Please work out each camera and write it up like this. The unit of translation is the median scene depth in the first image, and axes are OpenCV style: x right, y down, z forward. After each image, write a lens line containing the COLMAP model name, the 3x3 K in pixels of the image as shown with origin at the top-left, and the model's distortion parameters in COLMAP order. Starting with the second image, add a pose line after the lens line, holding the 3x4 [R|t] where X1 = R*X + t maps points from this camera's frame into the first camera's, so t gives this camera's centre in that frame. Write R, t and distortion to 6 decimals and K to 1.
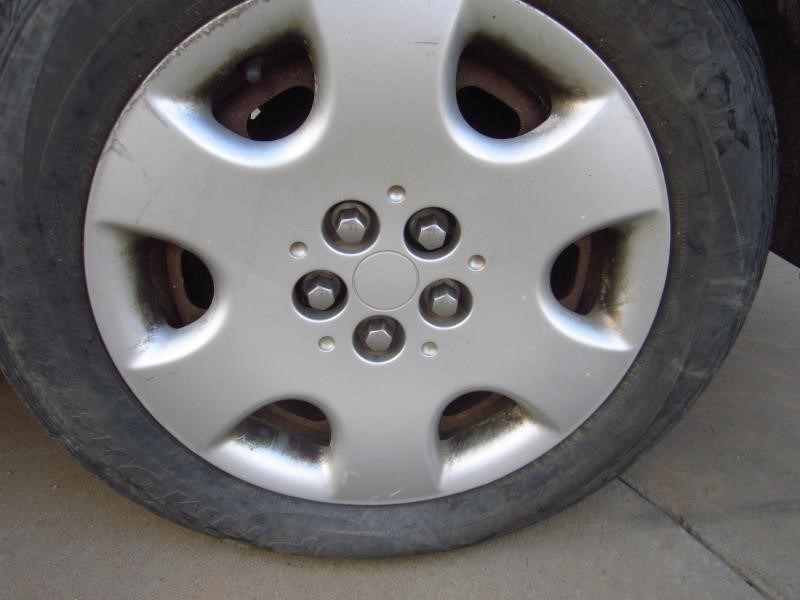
lens RADIAL K [[662.2, 0, 398.0], [0, 662.2, 299.1], [0, 0, 1]] dist [-0.050250, 0.016171]
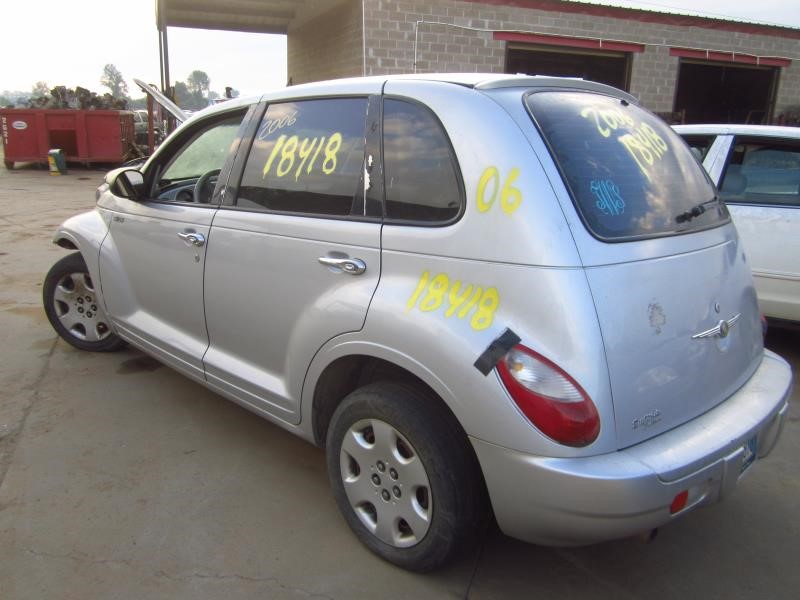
lens RADIAL K [[662.2, 0, 398.0], [0, 662.2, 299.1], [0, 0, 1]] dist [-0.050250, 0.016171]
pose [[0.648366, 0.130014, -0.750145, 2.955684], [-0.330963, 0.935471, -0.123924, -0.600487], [0.685628, 0.328618, 0.649557, -2.026818]]
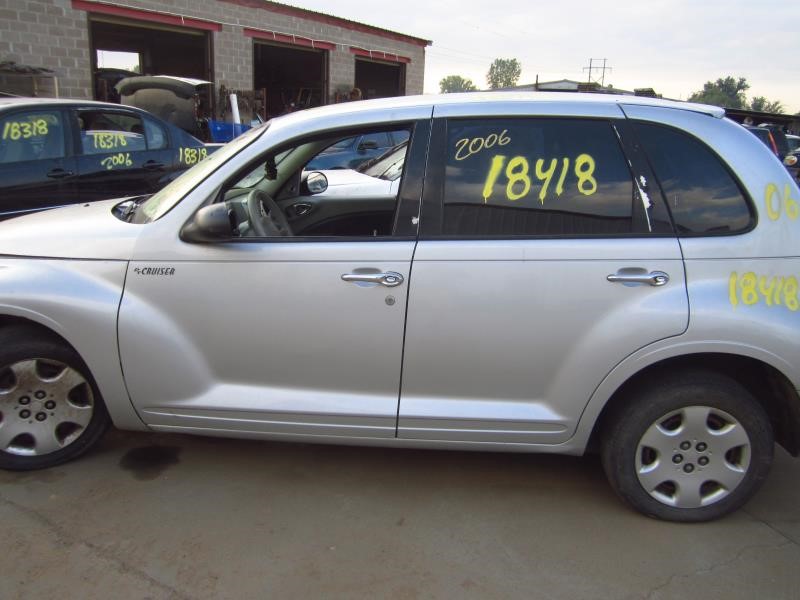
lens RADIAL K [[662.2, 0, 398.0], [0, 662.2, 299.1], [0, 0, 1]] dist [-0.050250, 0.016171]
pose [[0.986310, -0.010779, -0.164547, -1.318523], [-0.025024, 0.976520, -0.213968, -0.070799], [0.162990, 0.215157, 0.962882, -4.179617]]
